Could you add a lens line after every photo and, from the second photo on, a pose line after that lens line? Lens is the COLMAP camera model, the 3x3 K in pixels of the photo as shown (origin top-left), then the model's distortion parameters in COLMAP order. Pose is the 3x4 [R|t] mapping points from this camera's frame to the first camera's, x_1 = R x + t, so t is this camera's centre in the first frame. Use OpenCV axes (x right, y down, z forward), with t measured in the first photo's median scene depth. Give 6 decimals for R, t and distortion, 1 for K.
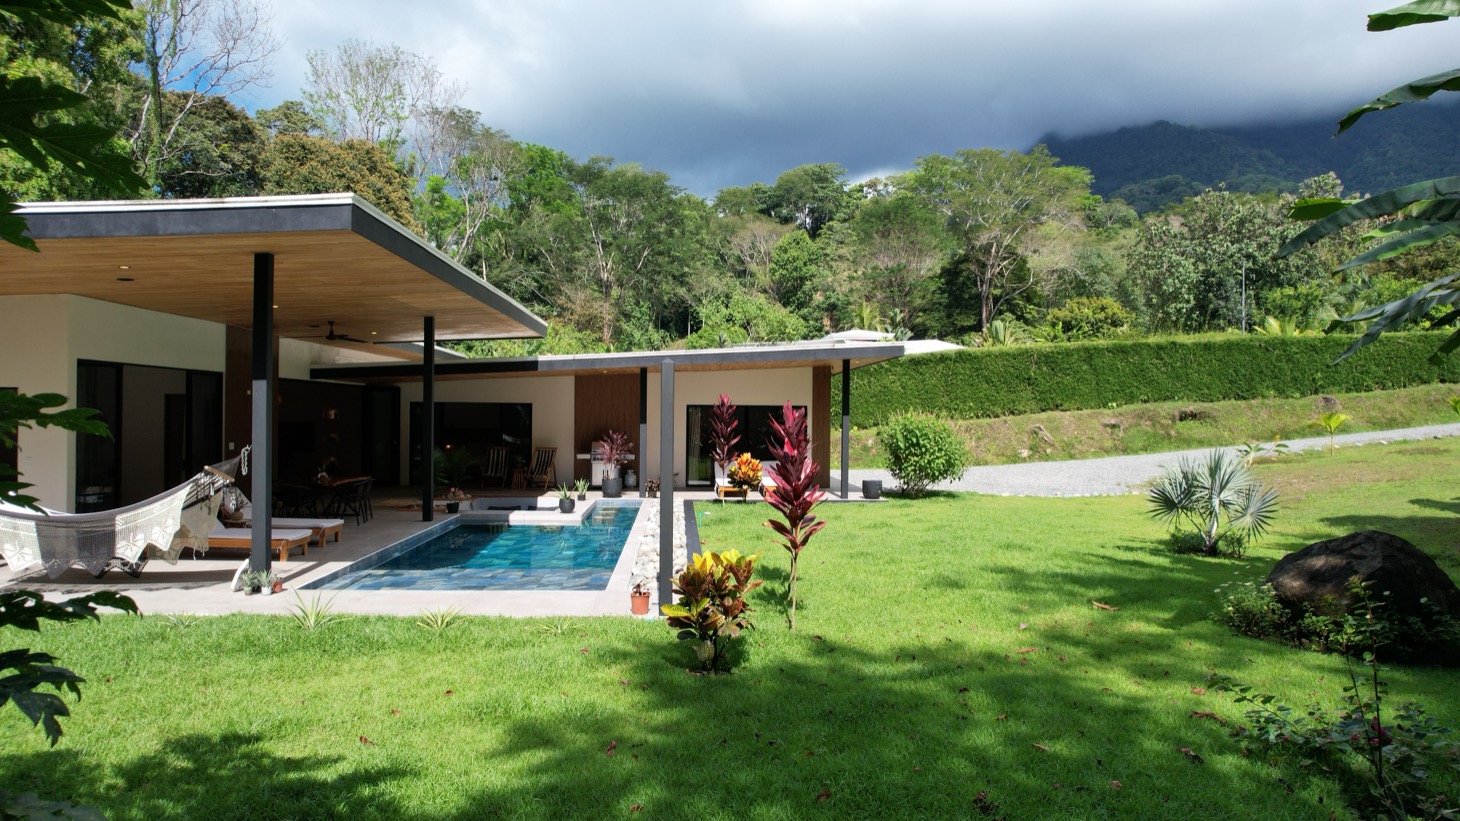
lens RADIAL K [[974.3, 0, 730.0], [0, 974.3, 410.5], [0, 0, 1]] dist [-0.001663, 0.001838]
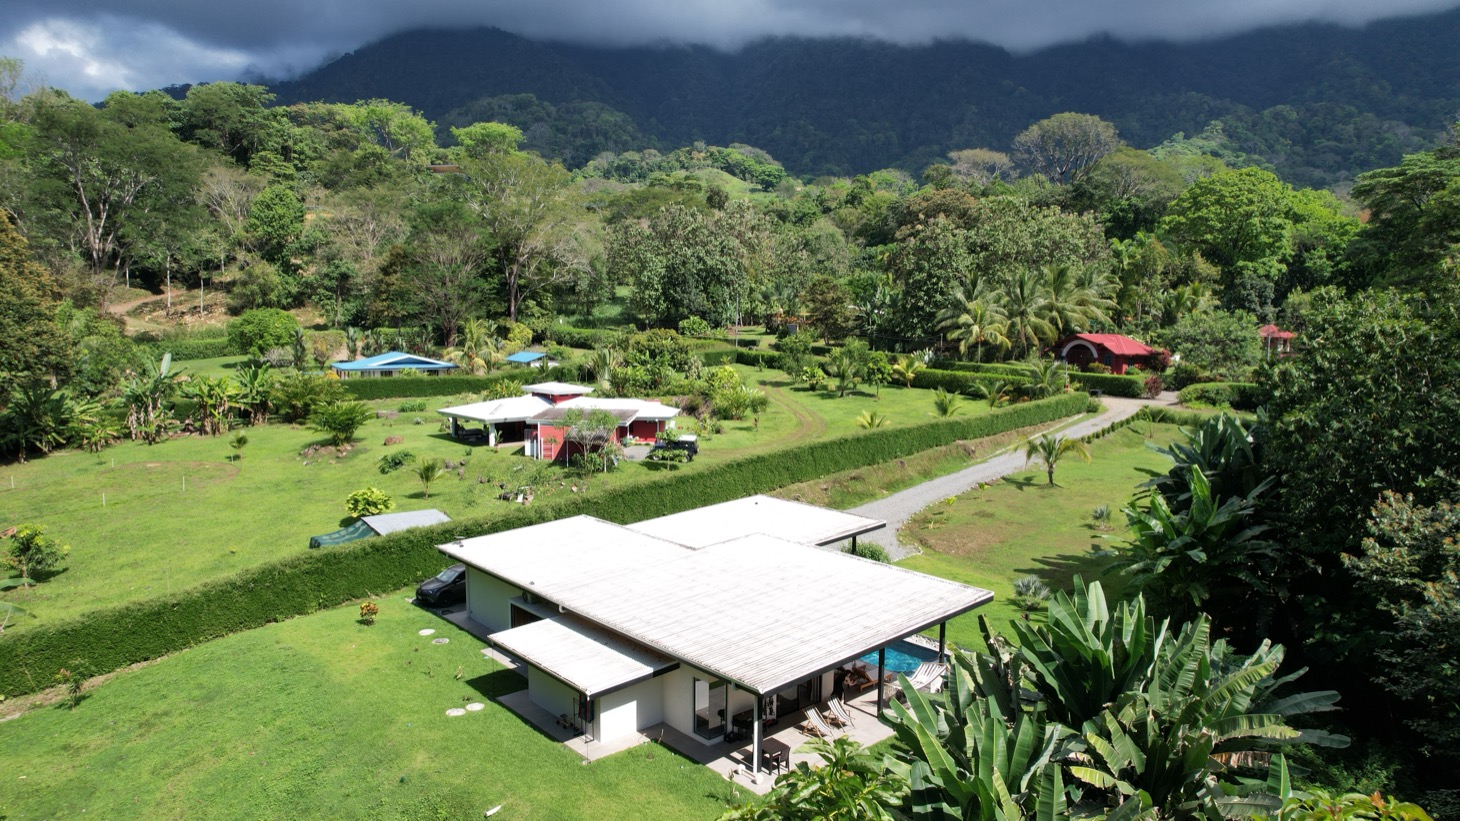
lens RADIAL K [[974.3, 0, 730.0], [0, 974.3, 410.5], [0, 0, 1]] dist [-0.001663, 0.001838]
pose [[0.789294, -0.073239, 0.609632, -0.155830], [0.000175, 0.992888, 0.119054, -0.063923], [-0.614015, -0.093862, 0.783693, -0.057058]]
